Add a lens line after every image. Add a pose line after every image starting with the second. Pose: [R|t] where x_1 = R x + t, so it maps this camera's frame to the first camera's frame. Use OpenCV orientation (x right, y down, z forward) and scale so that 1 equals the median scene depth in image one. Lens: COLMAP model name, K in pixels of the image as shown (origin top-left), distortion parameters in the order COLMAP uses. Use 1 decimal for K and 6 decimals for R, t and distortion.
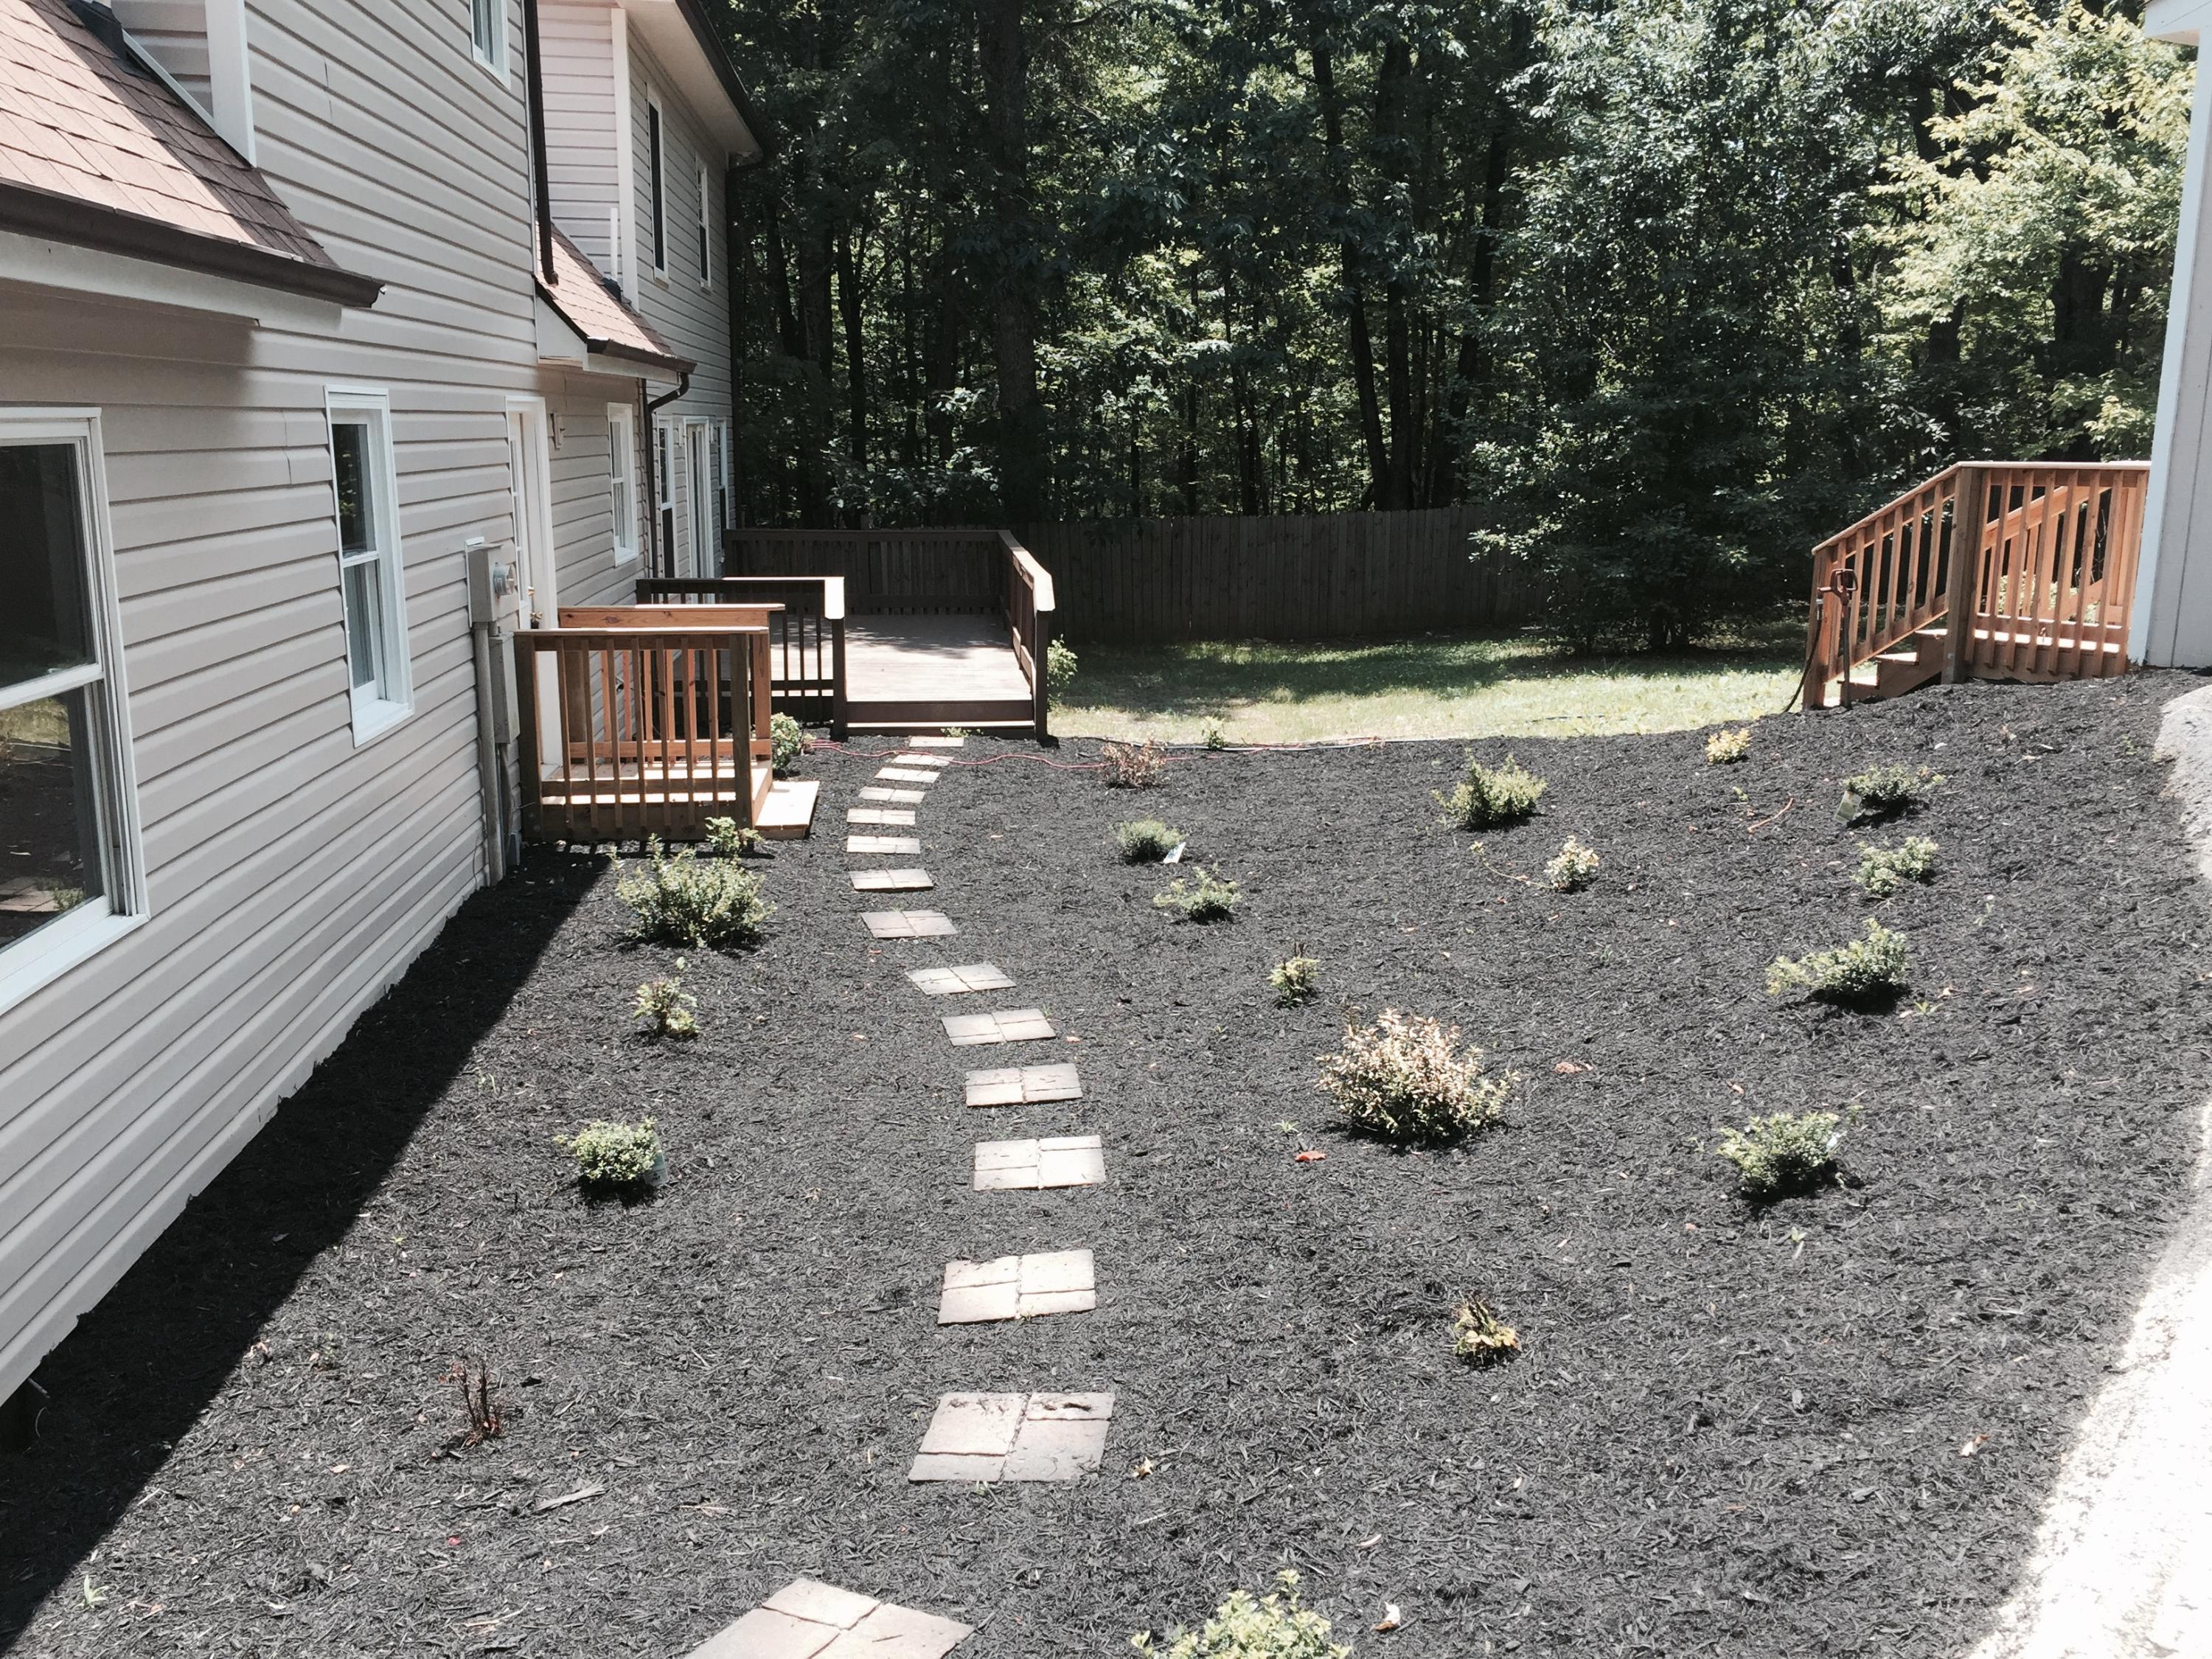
lens RADIAL K [[1923.2, 0, 1106.0], [0, 1923.2, 829.5], [0, 0, 1]] dist [0.009357, 0.004272]
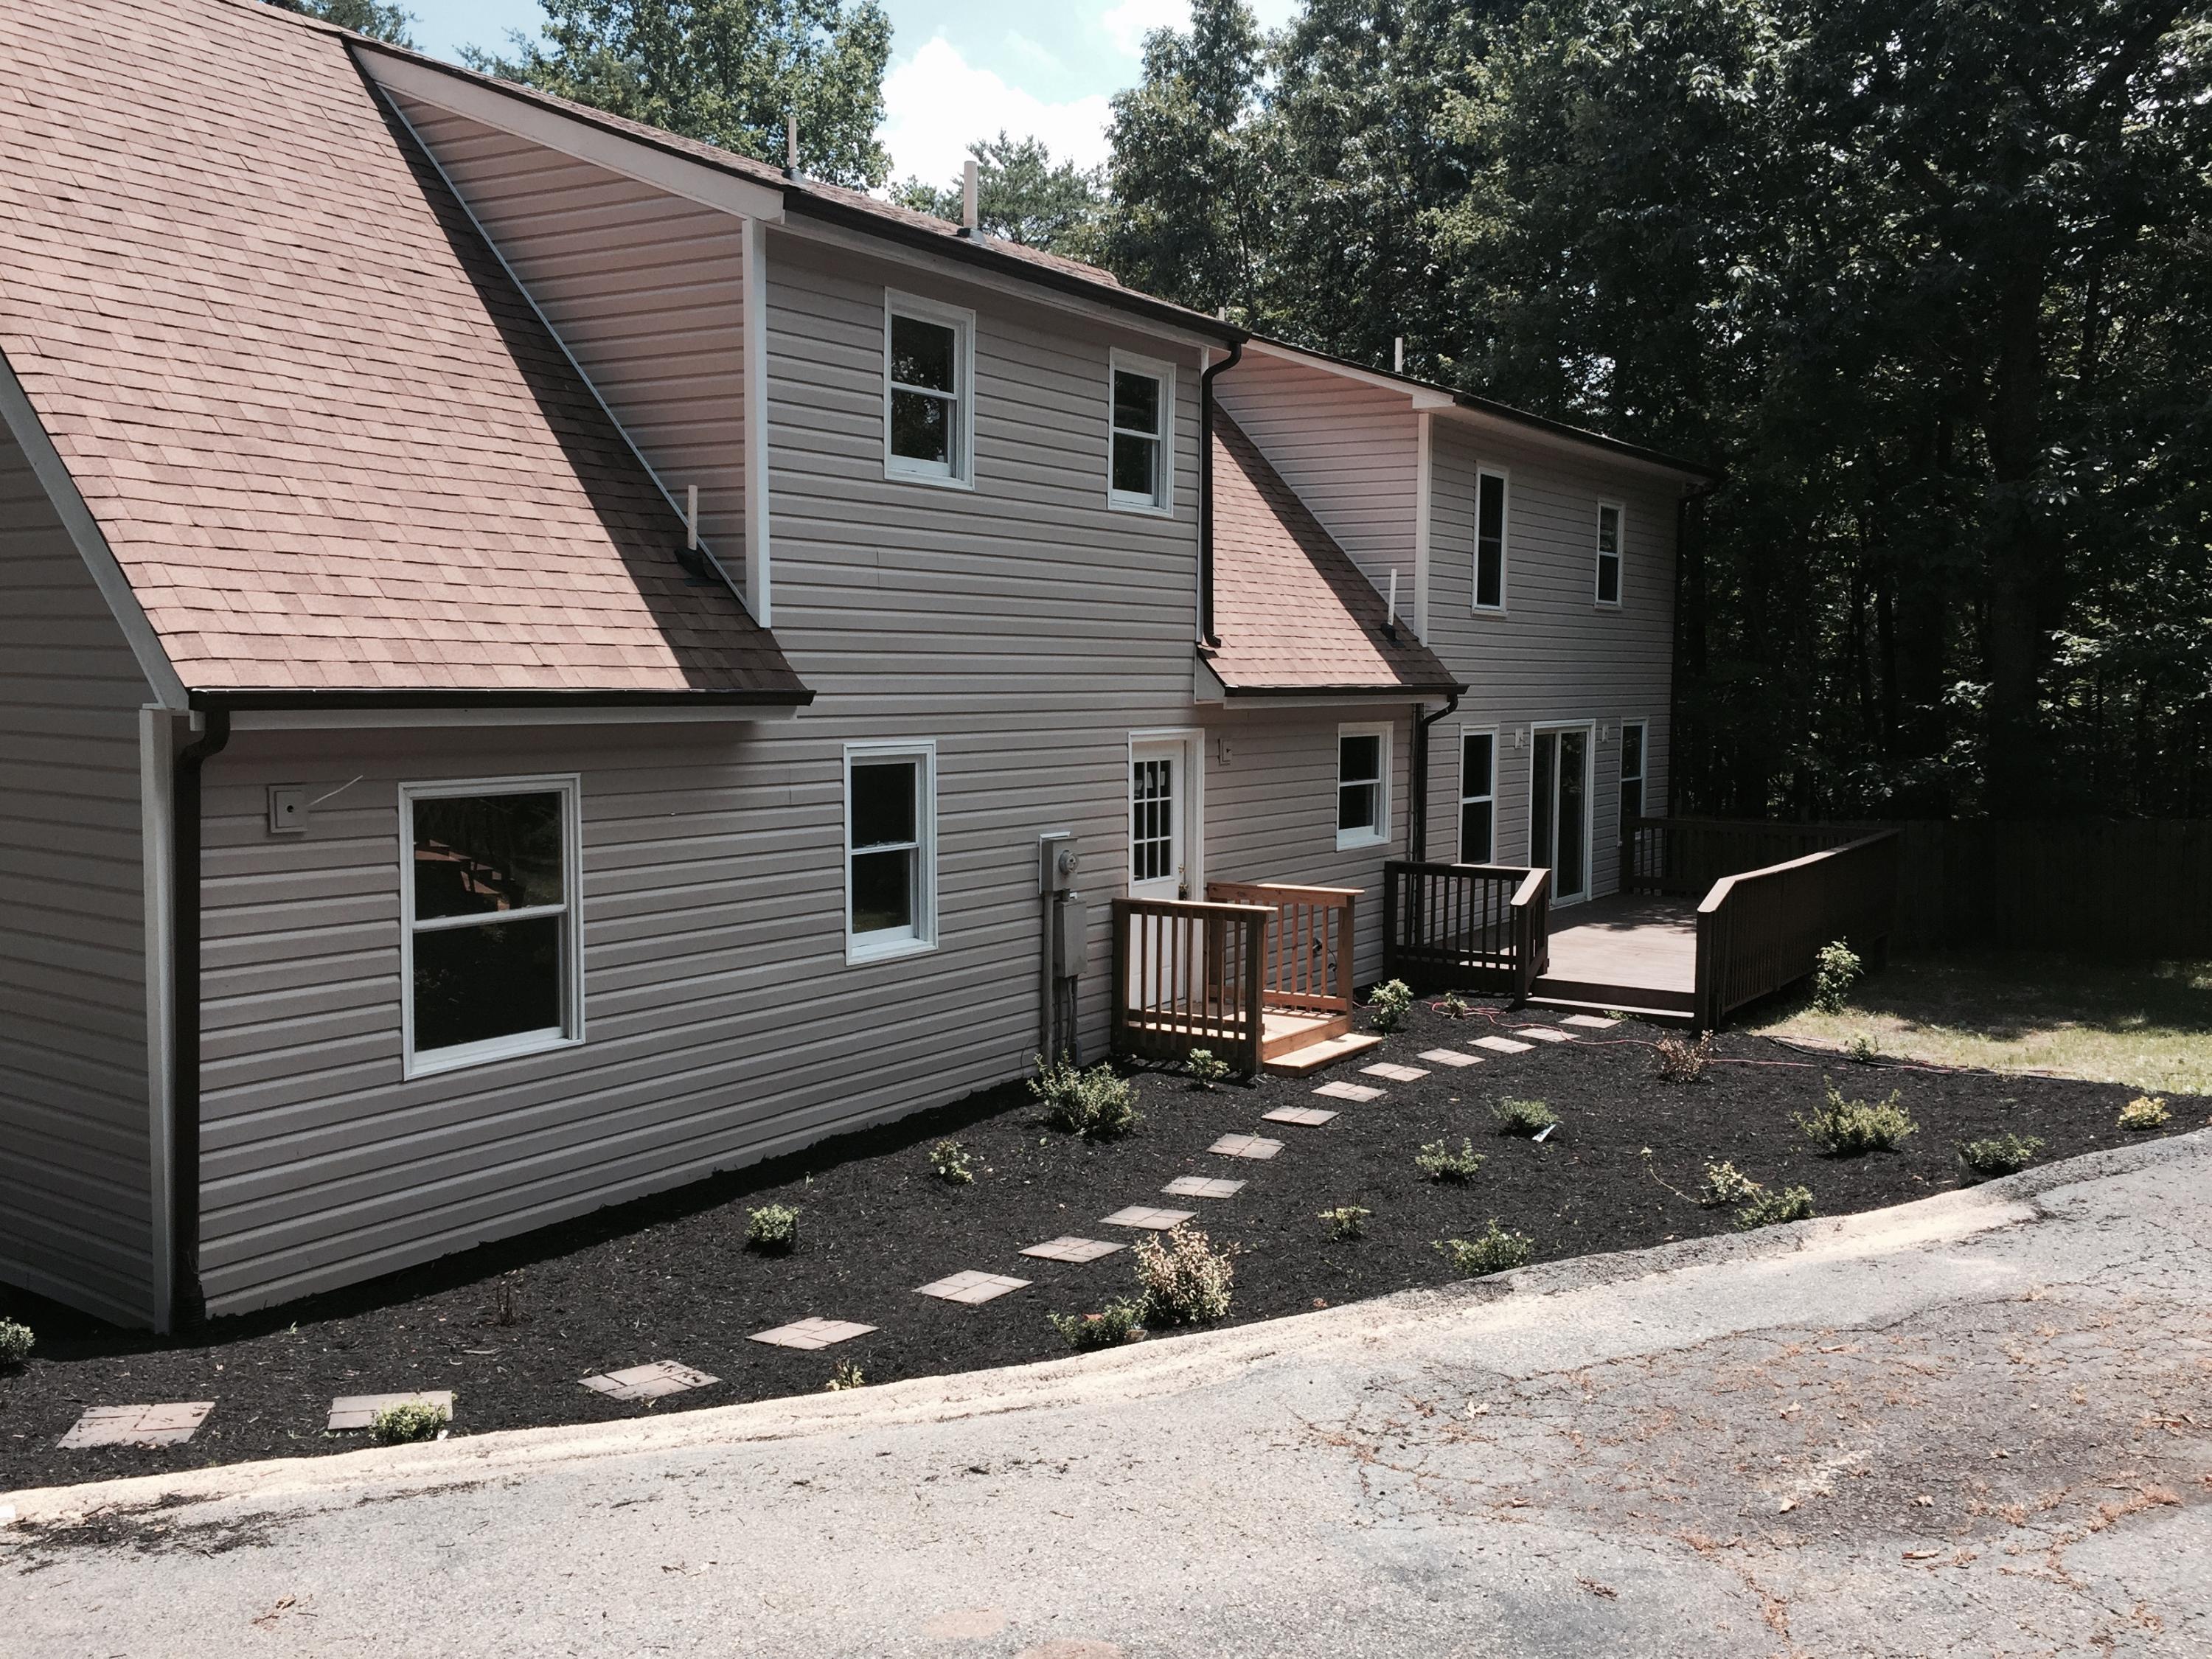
lens RADIAL K [[1889.5, 0, 1106.0], [0, 1889.5, 829.5], [0, 0, 1]] dist [0.013235, 0.005237]
pose [[0.773754, 0.052912, -0.631273, 0.719280], [-0.134154, 0.987591, -0.081655, -0.052659], [0.619119, 0.147869, 0.771250, -0.081507]]
